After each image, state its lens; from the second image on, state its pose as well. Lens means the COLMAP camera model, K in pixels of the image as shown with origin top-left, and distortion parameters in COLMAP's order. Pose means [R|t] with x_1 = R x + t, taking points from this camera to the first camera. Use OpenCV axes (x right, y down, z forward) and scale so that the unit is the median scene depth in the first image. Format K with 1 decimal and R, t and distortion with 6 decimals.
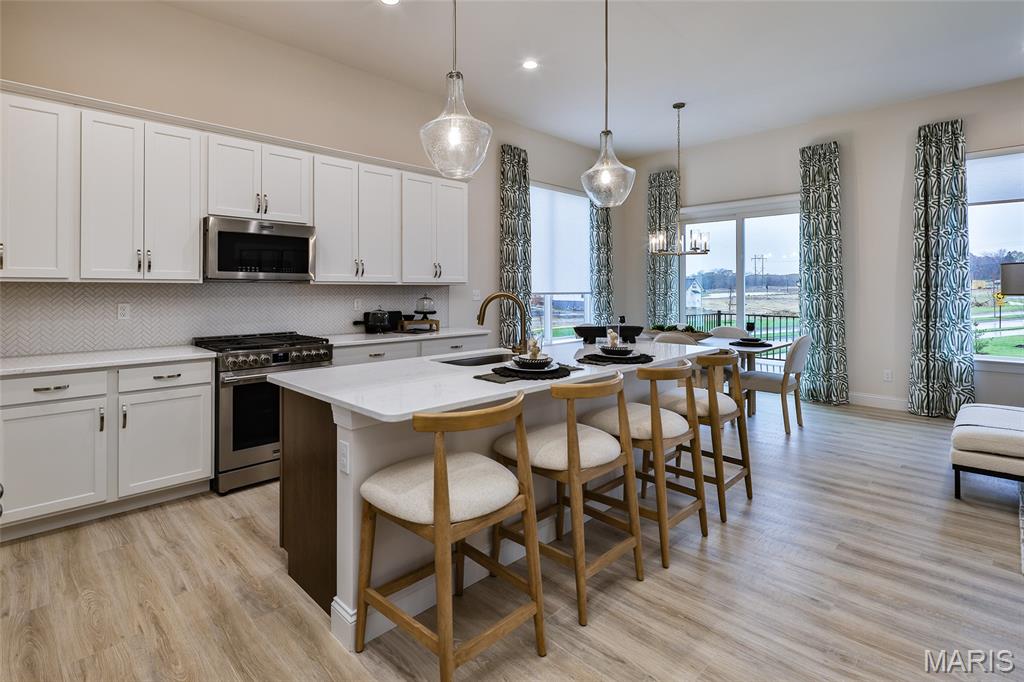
lens RADIAL K [[488.4, 0, 499.0], [0, 488.4, 286.4], [0, 0, 1]] dist [0.006298, -0.004908]
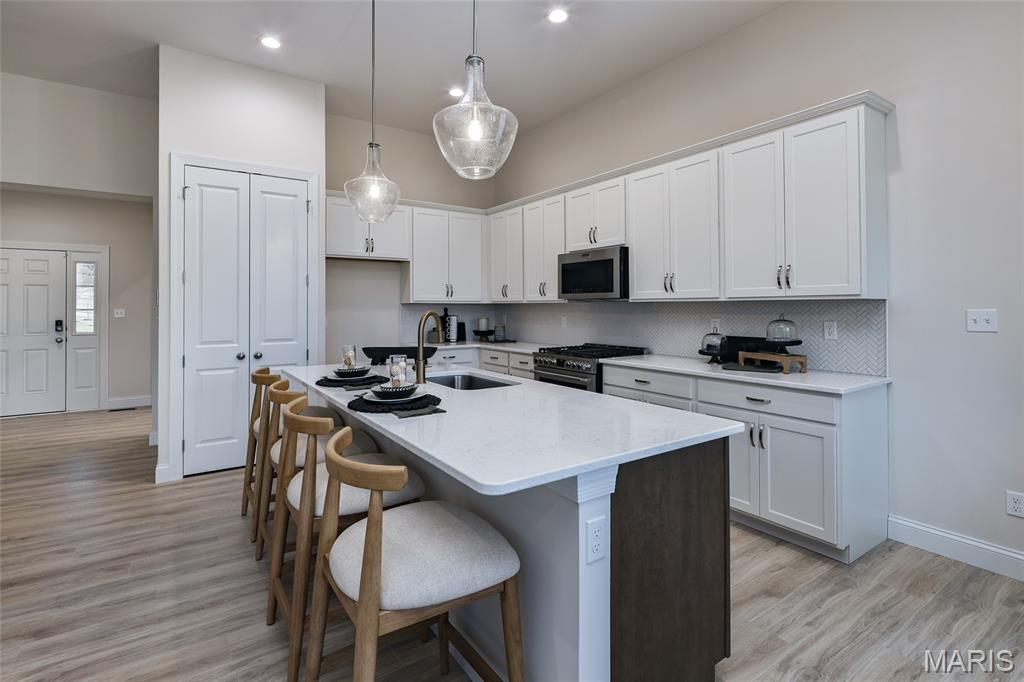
lens RADIAL K [[488.4, 0, 511.8], [0, 488.4, 301.3], [0, 0, 1]] dist [0.006298, -0.004908]
pose [[-0.160225, -0.012683, -0.986999, 0.524859], [0.006916, 0.999878, -0.013971, 0.005021], [0.987056, -0.009065, -0.160118, 0.720537]]
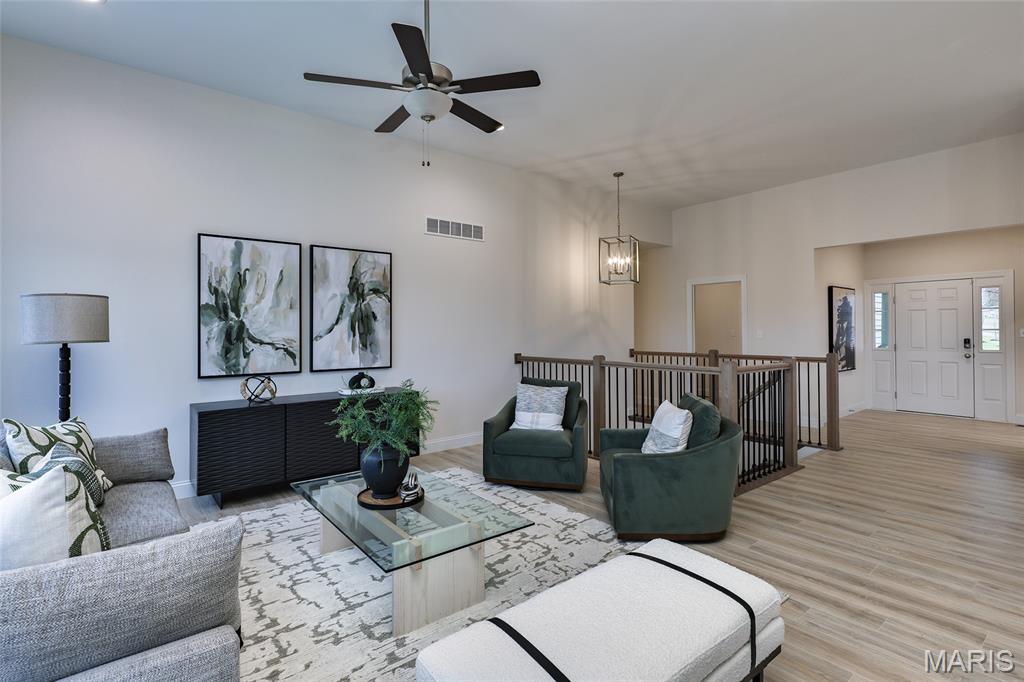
lens RADIAL K [[488.4, 0, 504.3], [0, 488.4, 327.7], [0, 0, 1]] dist [0.006298, -0.004908]
pose [[-0.995770, 0.007147, 0.091598, 0.710841], [0.006082, 0.999911, -0.011905, 0.004622], [-0.091675, -0.011297, -0.995725, 0.951027]]
